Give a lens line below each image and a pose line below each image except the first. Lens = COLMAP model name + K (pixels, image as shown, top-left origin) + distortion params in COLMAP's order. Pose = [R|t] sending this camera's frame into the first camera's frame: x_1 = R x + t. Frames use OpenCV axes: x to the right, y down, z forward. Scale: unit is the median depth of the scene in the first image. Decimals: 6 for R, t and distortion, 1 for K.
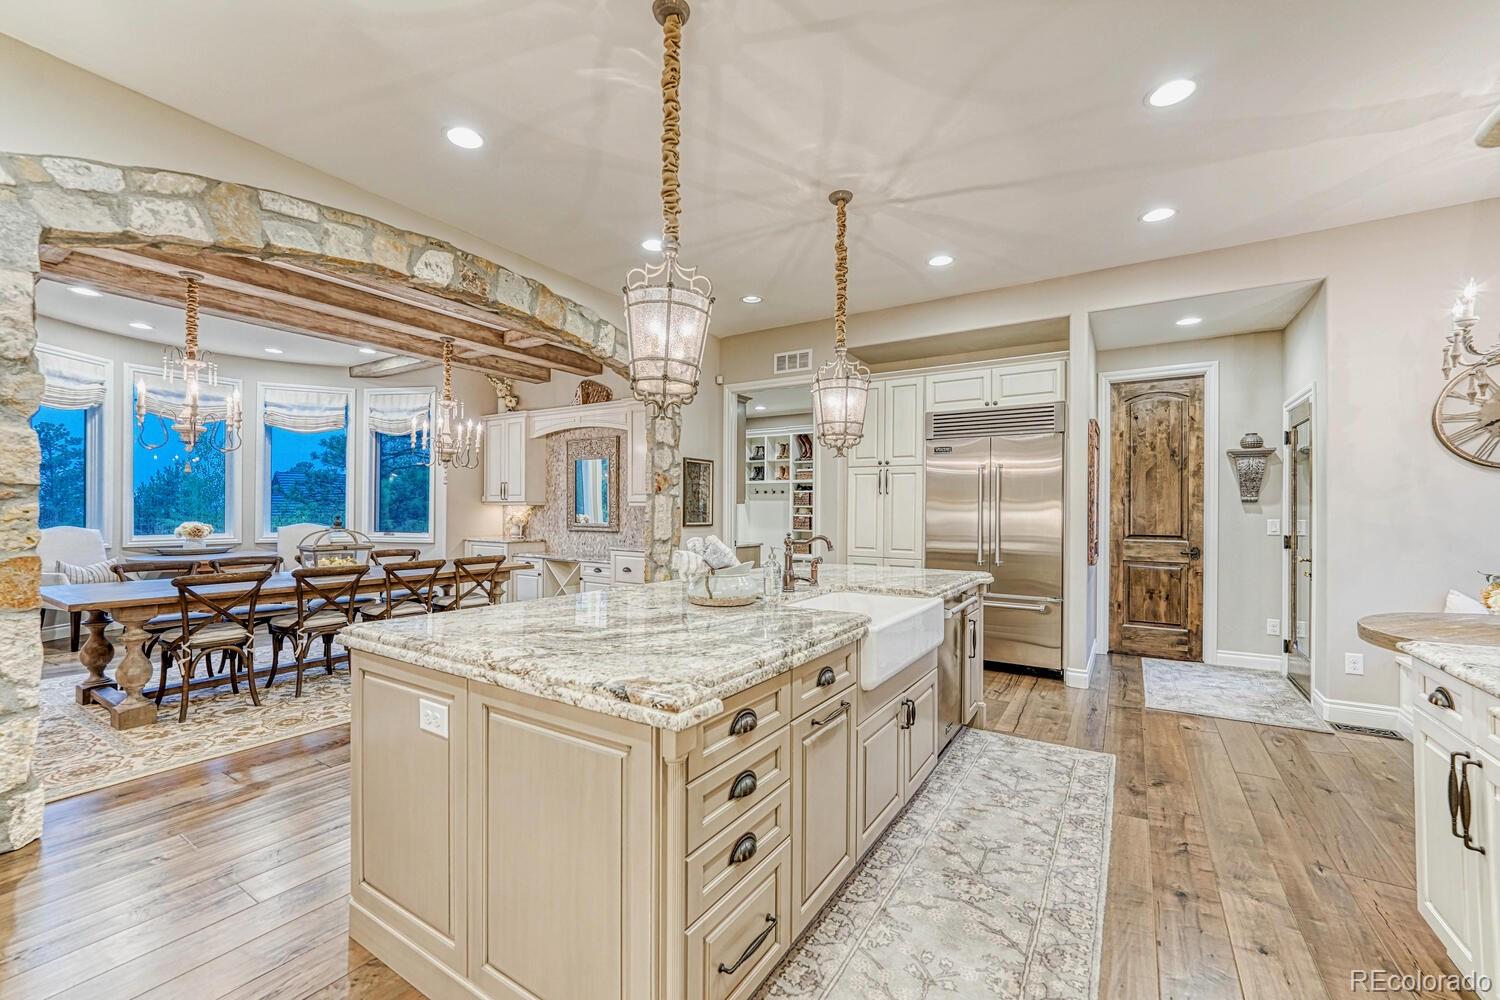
lens RADIAL K [[613.3, 0, 757.2], [0, 613.3, 498.1], [0, 0, 1]] dist [-0.001377, -0.000168]
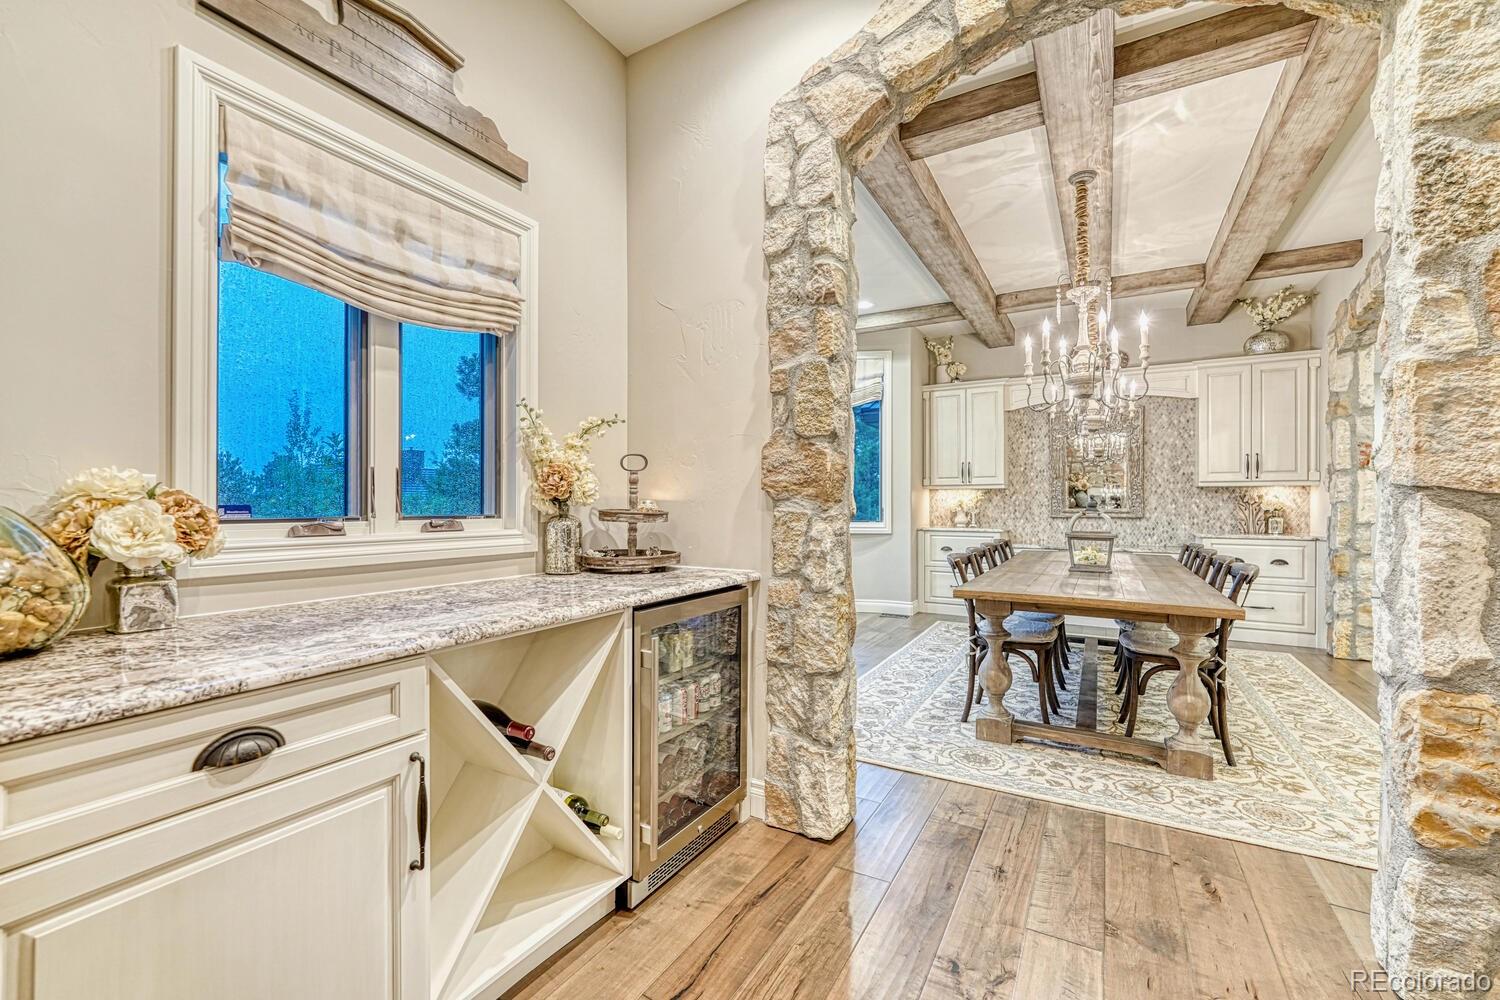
lens RADIAL K [[613.3, 0, 750.1], [0, 613.3, 507.9], [0, 0, 1]] dist [-0.001377, -0.000168]
pose [[0.999502, -0.003107, 0.031414, -1.020264], [0.002526, 0.999826, 0.018487, 0.029483], [-0.031466, -0.018399, 0.999335, 0.193143]]
